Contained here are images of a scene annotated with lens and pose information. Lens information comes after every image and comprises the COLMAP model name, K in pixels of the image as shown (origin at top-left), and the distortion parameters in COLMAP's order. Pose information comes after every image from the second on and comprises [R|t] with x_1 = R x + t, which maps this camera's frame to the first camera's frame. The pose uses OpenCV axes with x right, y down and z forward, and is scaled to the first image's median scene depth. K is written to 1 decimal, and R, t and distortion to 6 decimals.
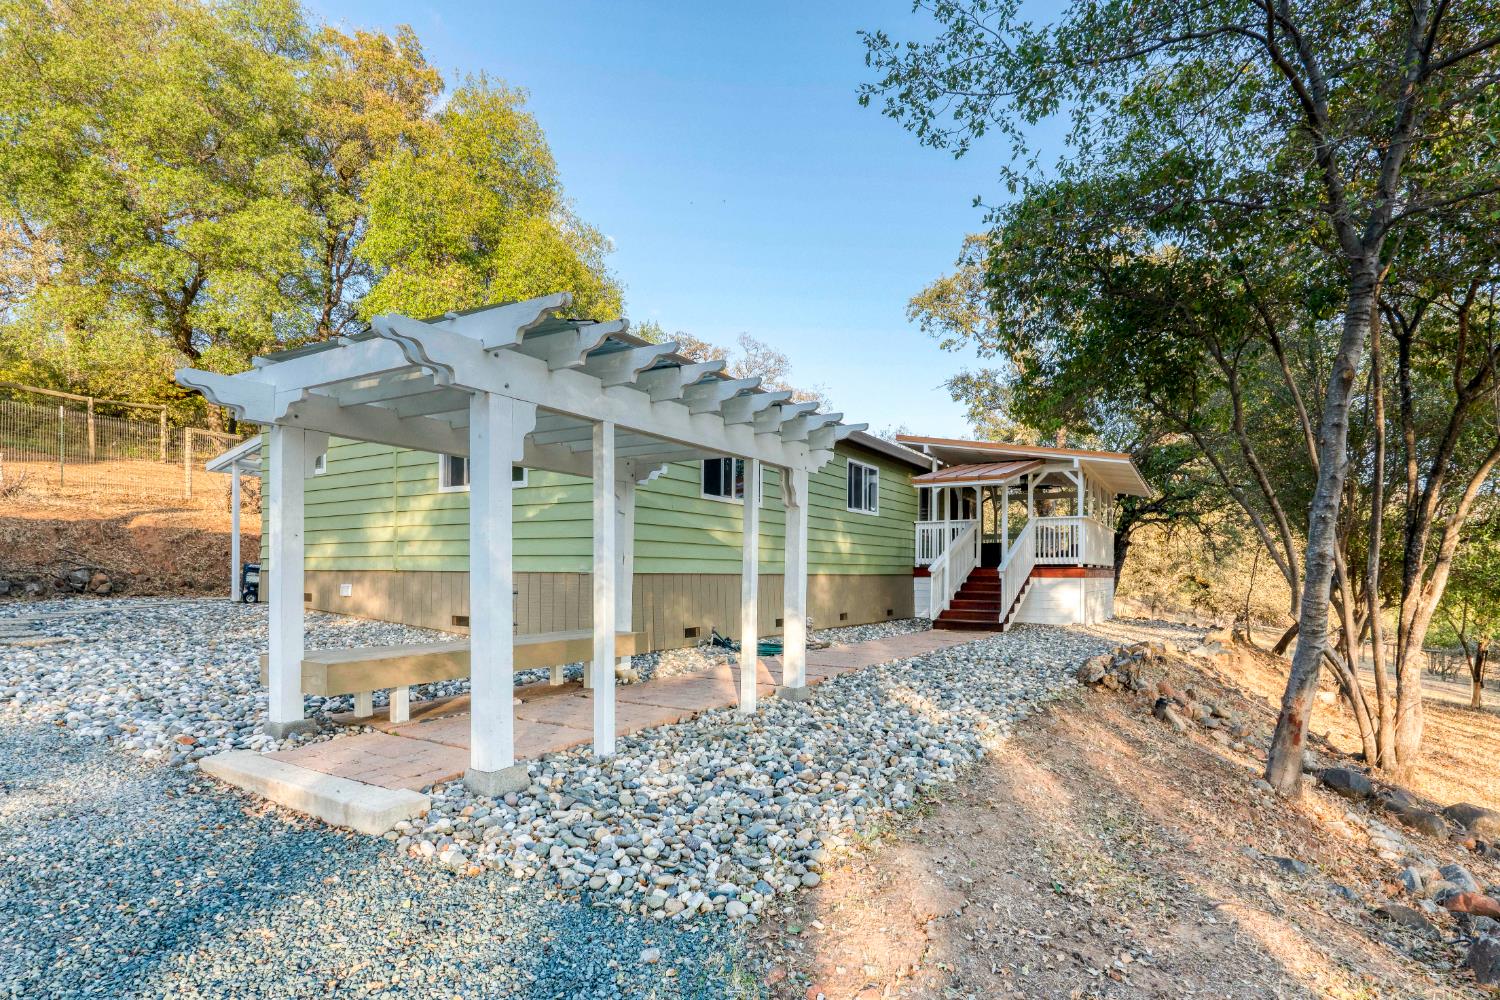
lens RADIAL K [[753.2, 0, 755.7], [0, 753.2, 573.2], [0, 0, 1]] dist [-0.012464, 0.000100]
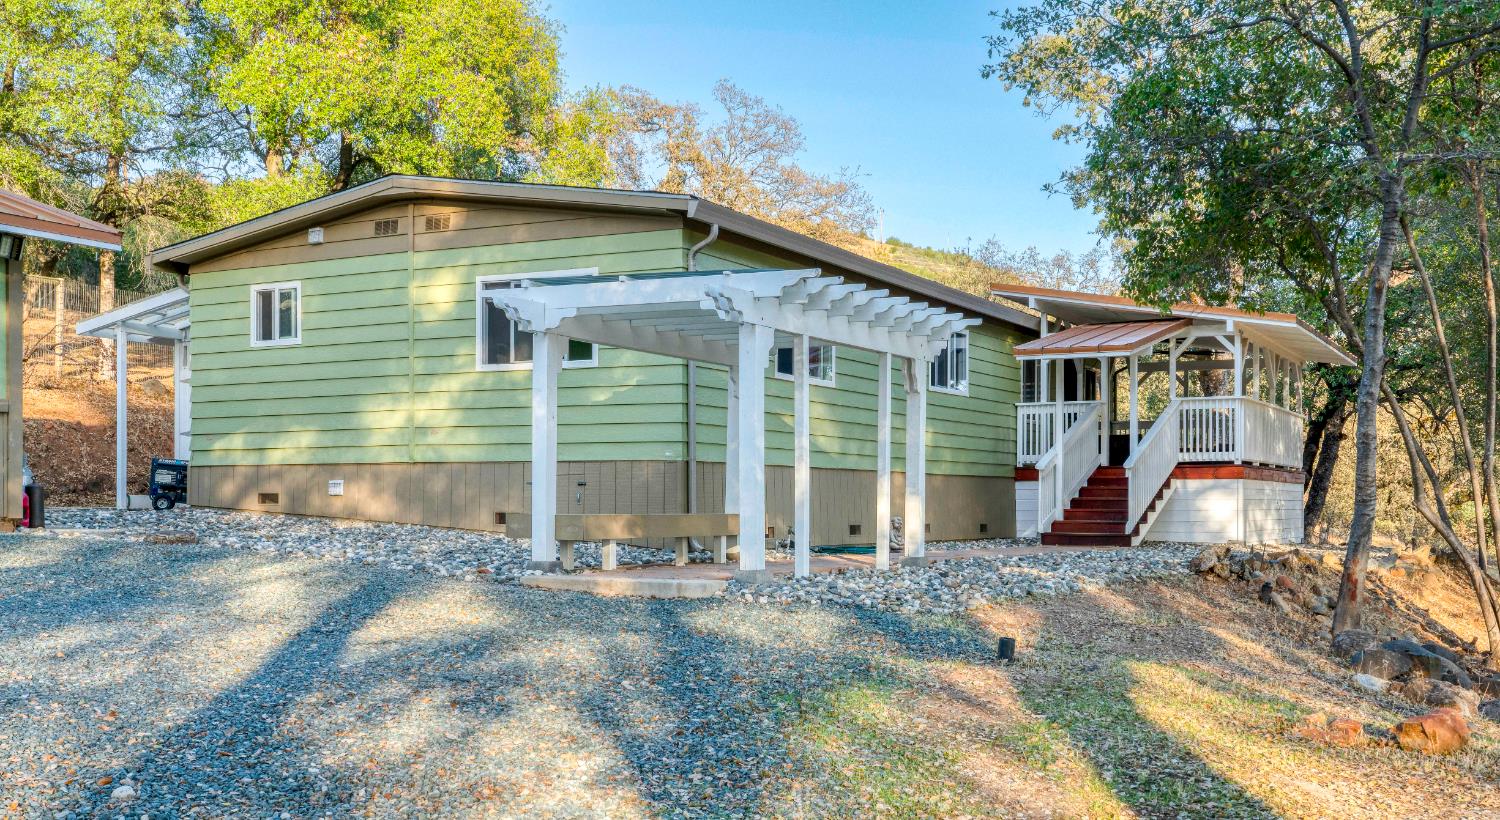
lens RADIAL K [[1527.3, 0, 790.8], [0, 1527.3, 512.6], [0, 0, 1]] dist [0.024301, 0.006760]
pose [[0.997742, -0.004231, 0.067025, -0.116440], [0.003864, 0.999977, 0.005608, 0.030360], [-0.067048, -0.005337, 0.997736, -0.505414]]
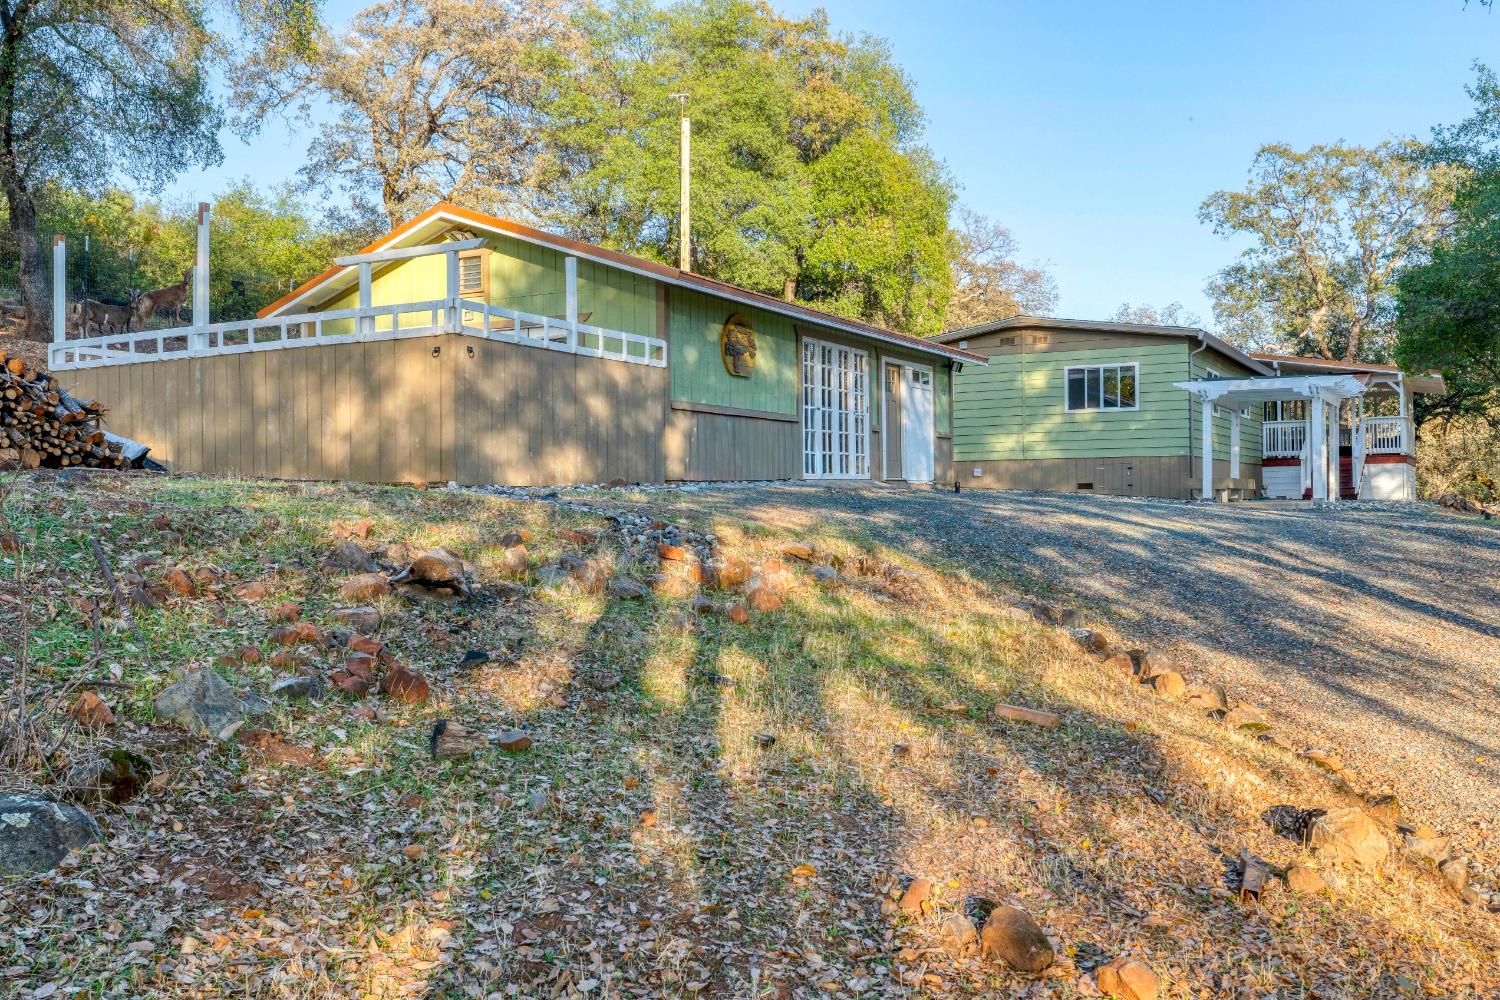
lens RADIAL K [[1283.2, 0, 740.7], [0, 1283.2, 494.8], [0, 0, 1]] dist [0.005877, -0.003183]
pose [[0.999651, -0.016580, 0.020564, -0.801515], [0.016652, 0.999856, -0.003328, 0.051168], [-0.020506, 0.003669, 0.999783, -1.267348]]
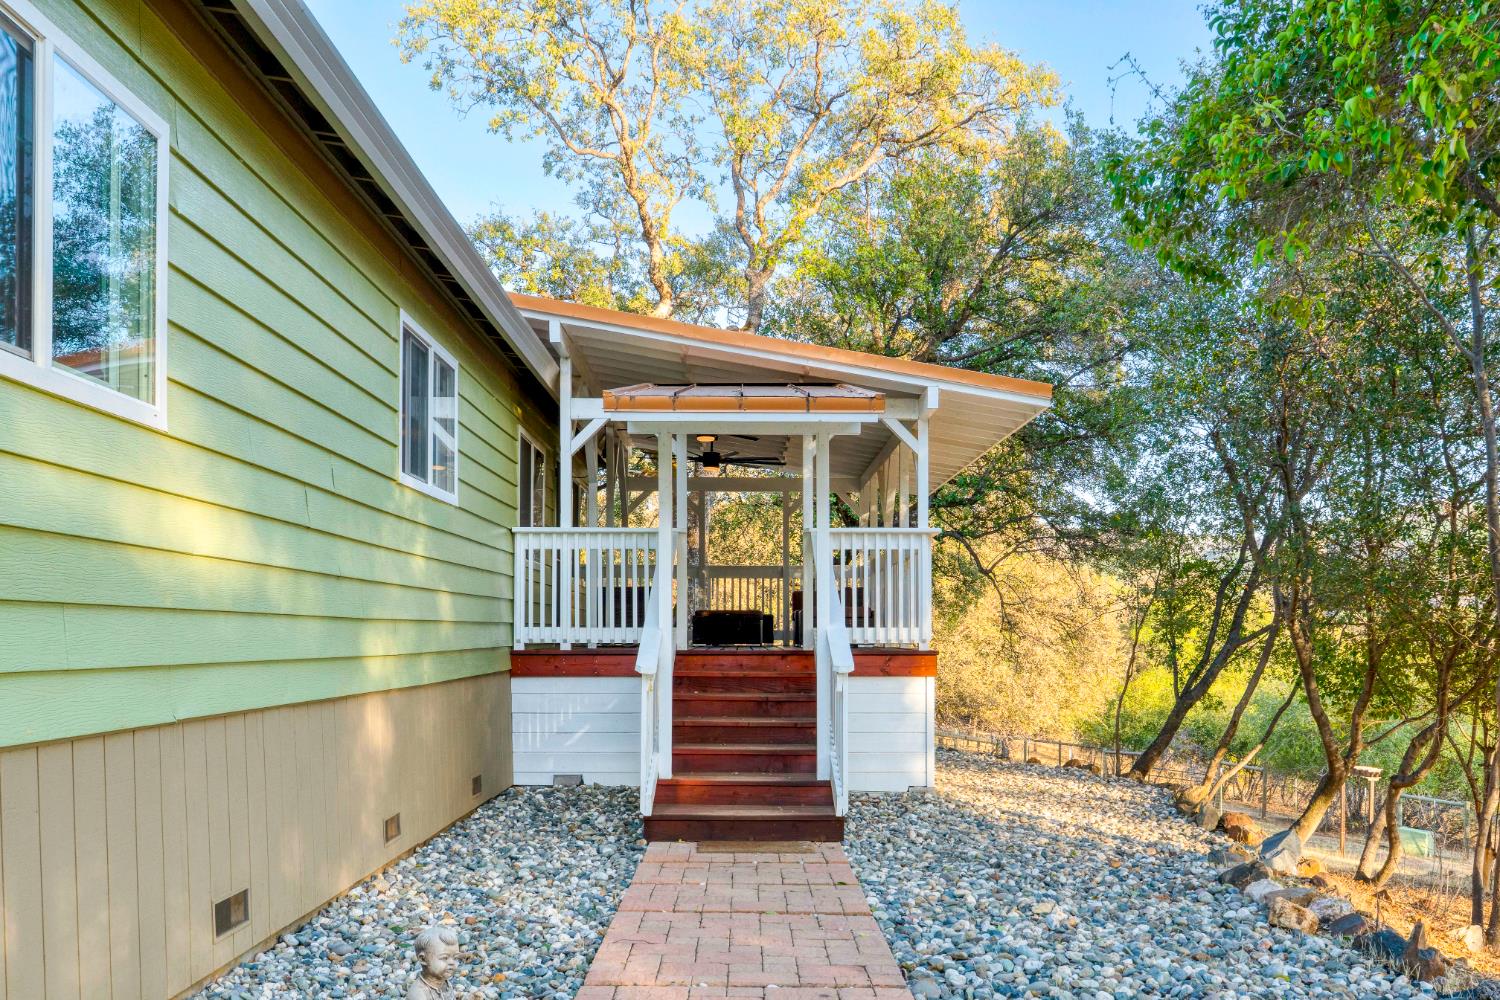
lens RADIAL K [[1353.2, 0, 749.1], [0, 1353.2, 629.6], [0, 0, 1]] dist [-0.006210, -0.002259]
pose [[0.855473, -0.000329, 0.517847, -0.041485], [0.002027, 0.999994, -0.002713, -0.018851], [-0.517843, 0.003371, 0.855469, 0.424921]]
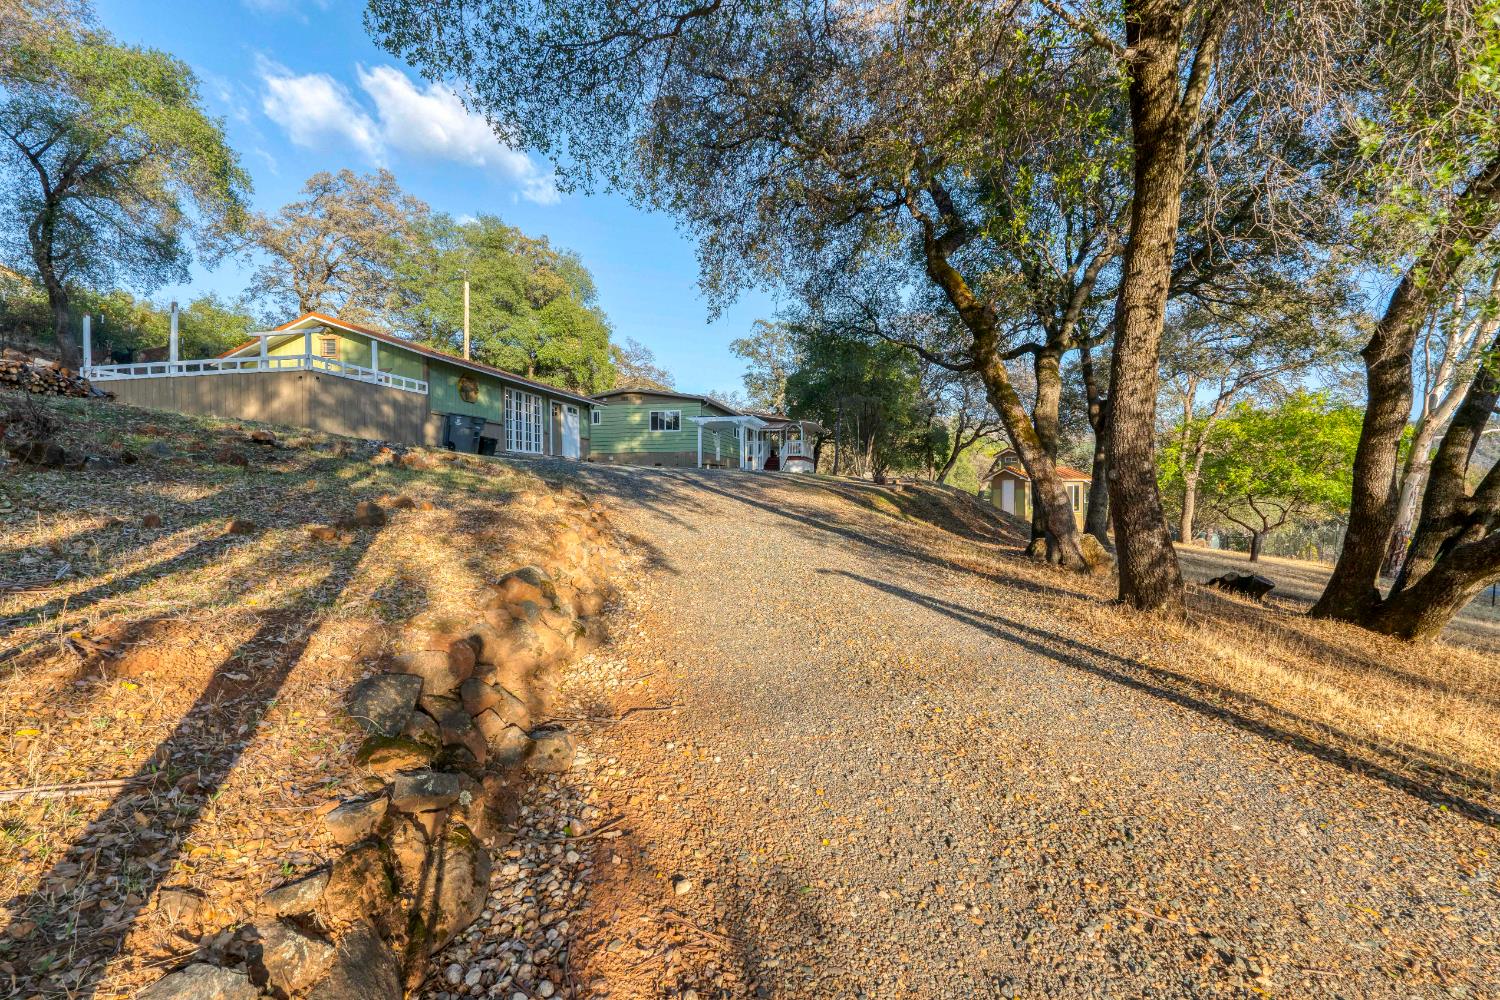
lens RADIAL K [[658.3, 0, 750.0], [0, 658.3, 500.0], [0, 0, 1]] dist [-0.005460, -0.000260]
pose [[0.945228, -0.018188, 0.325902, -0.677823], [0.012390, 0.999726, 0.019857, 0.117645], [-0.326174, -0.014731, 0.945195, -1.542372]]
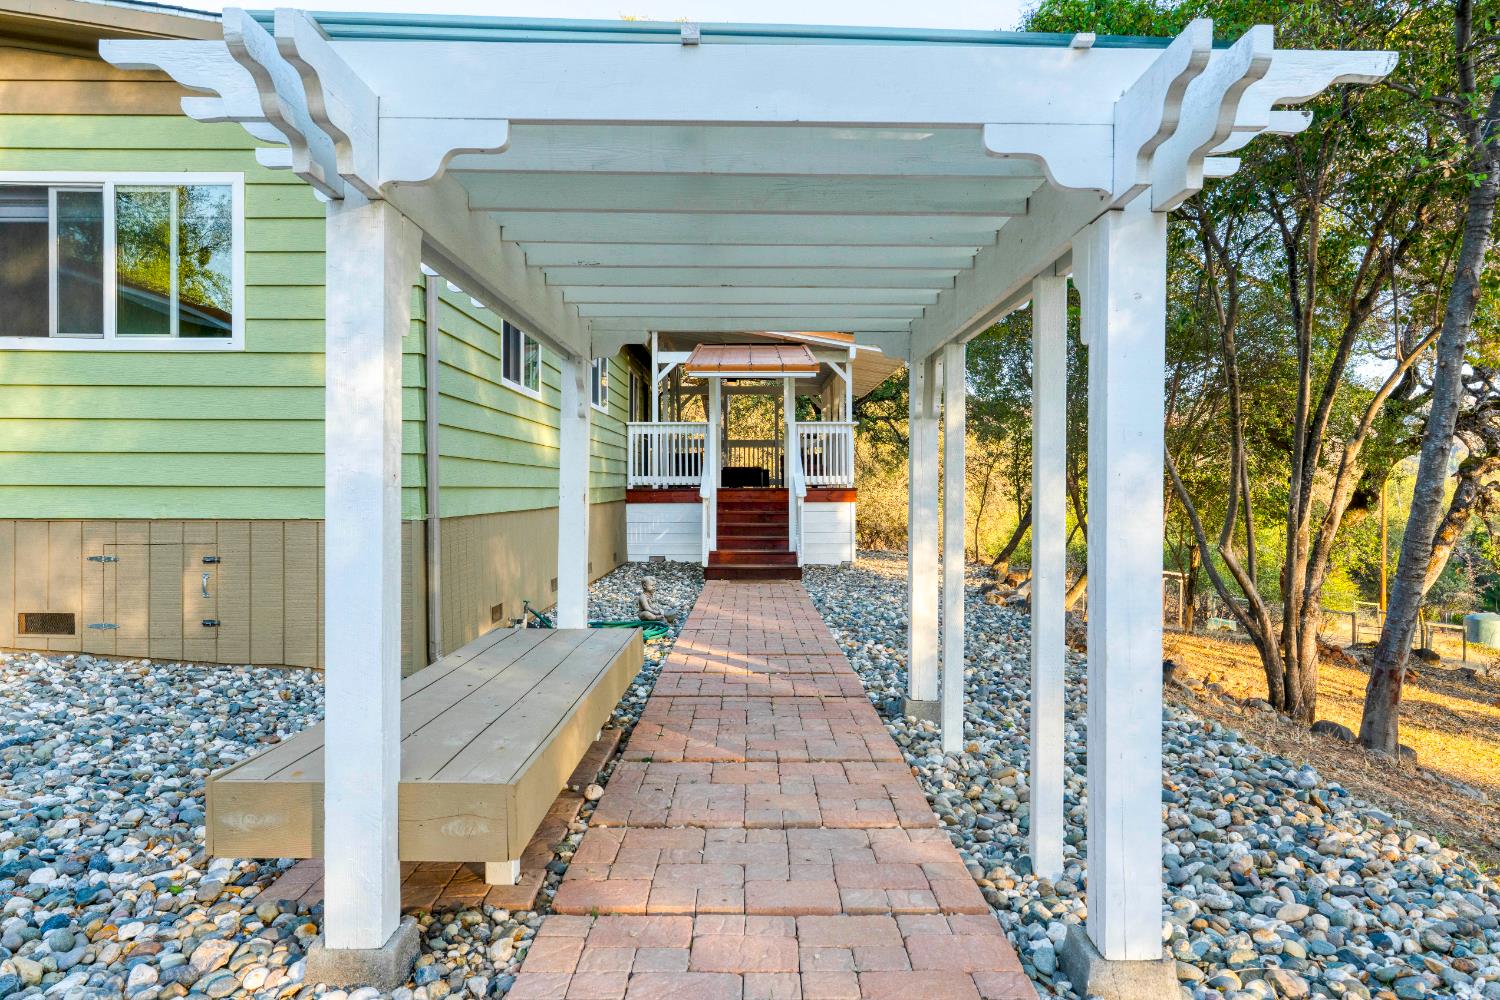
lens RADIAL K [[1070.8, 0, 750.0], [0, 1070.8, 500.0], [0, 0, 1]] dist [0.003134, 0.001249]
pose [[0.856763, -0.011806, 0.515576, -0.228776], [0.004969, 0.999880, 0.014640, -0.013512], [-0.515687, -0.009981, 0.856719, 0.119654]]
